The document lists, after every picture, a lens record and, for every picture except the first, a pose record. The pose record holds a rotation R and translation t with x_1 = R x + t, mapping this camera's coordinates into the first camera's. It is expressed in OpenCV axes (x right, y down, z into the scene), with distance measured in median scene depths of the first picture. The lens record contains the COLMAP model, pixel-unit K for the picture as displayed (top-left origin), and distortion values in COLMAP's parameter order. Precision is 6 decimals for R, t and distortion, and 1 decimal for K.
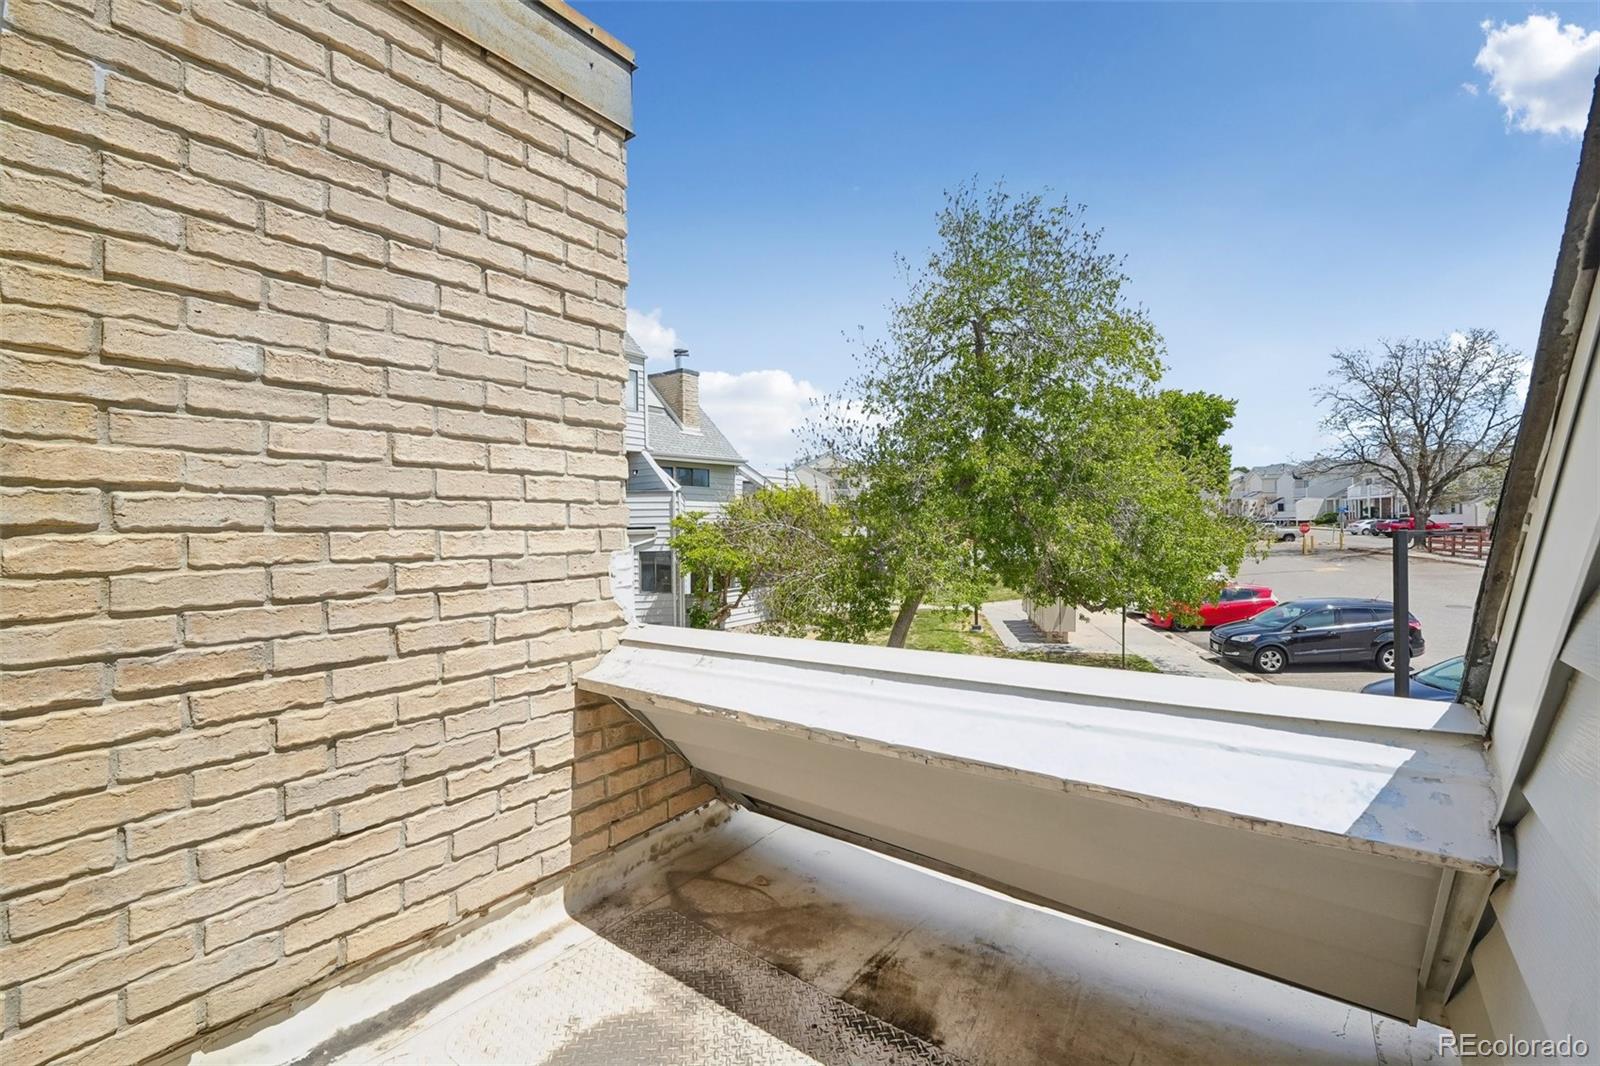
lens RADIAL K [[709.1, 0, 775.6], [0, 709.1, 542.5], [0, 0, 1]] dist [-0.003022, 0.003039]
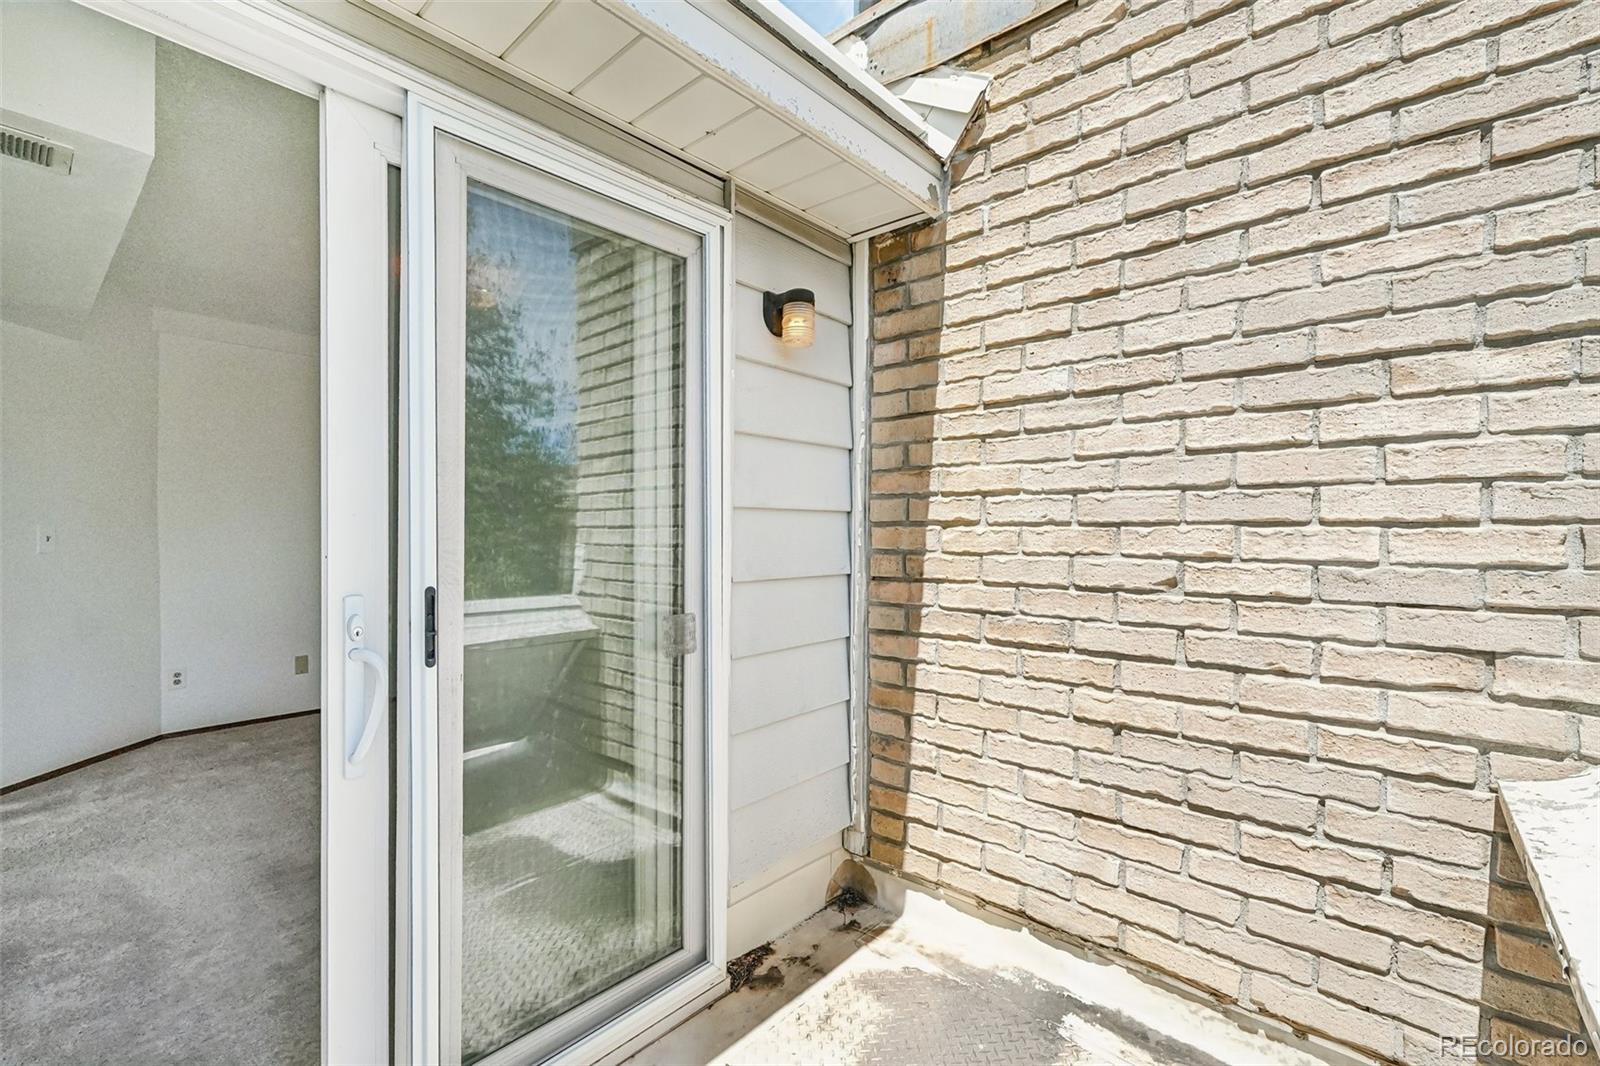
lens RADIAL K [[709.1, 0, 797.6], [0, 709.1, 537.4], [0, 0, 1]] dist [-0.003022, 0.003039]
pose [[-0.084958, 0.022260, -0.996136, 0.414881], [-0.020813, 0.999493, 0.024111, -0.013582], [0.996167, 0.022781, -0.084452, 0.575467]]
